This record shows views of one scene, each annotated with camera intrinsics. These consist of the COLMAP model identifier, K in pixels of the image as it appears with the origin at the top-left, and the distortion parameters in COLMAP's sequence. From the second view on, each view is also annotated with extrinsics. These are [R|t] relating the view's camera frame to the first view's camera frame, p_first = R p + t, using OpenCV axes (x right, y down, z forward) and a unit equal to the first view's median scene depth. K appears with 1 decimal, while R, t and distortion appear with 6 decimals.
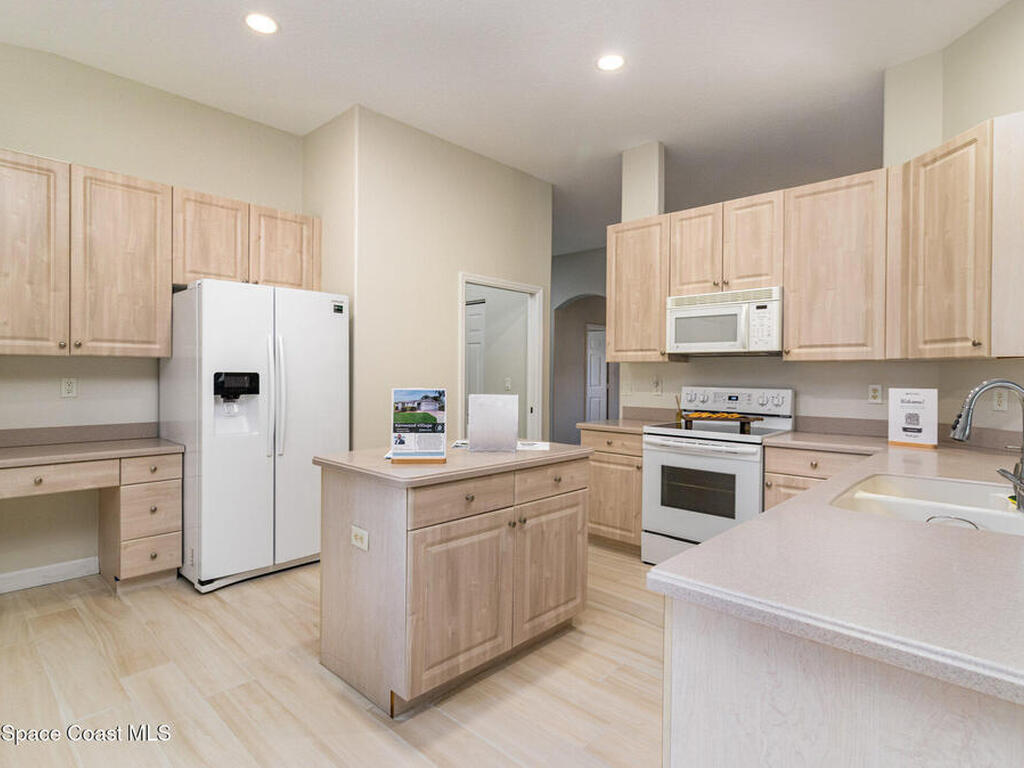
lens RADIAL K [[545.7, 0, 512.0], [0, 545.7, 384.0], [0, 0, 1]] dist [0.000188, 0.000240]
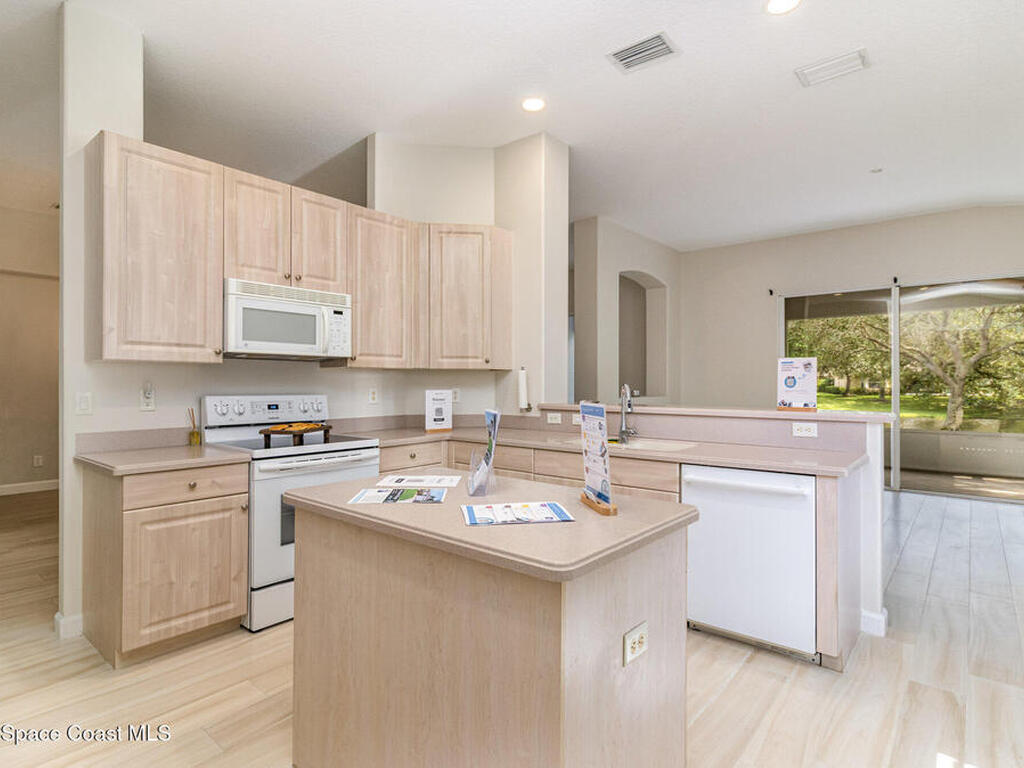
lens RADIAL K [[554.1, 0, 512.0], [0, 554.1, 384.0], [0, 0, 1]] dist [-0.000908, -0.000308]
pose [[-0.056596, -0.008893, 0.998358, -0.563020], [0.017988, 0.999789, 0.009925, -0.014417], [-0.998235, 0.018520, -0.056425, 0.732050]]
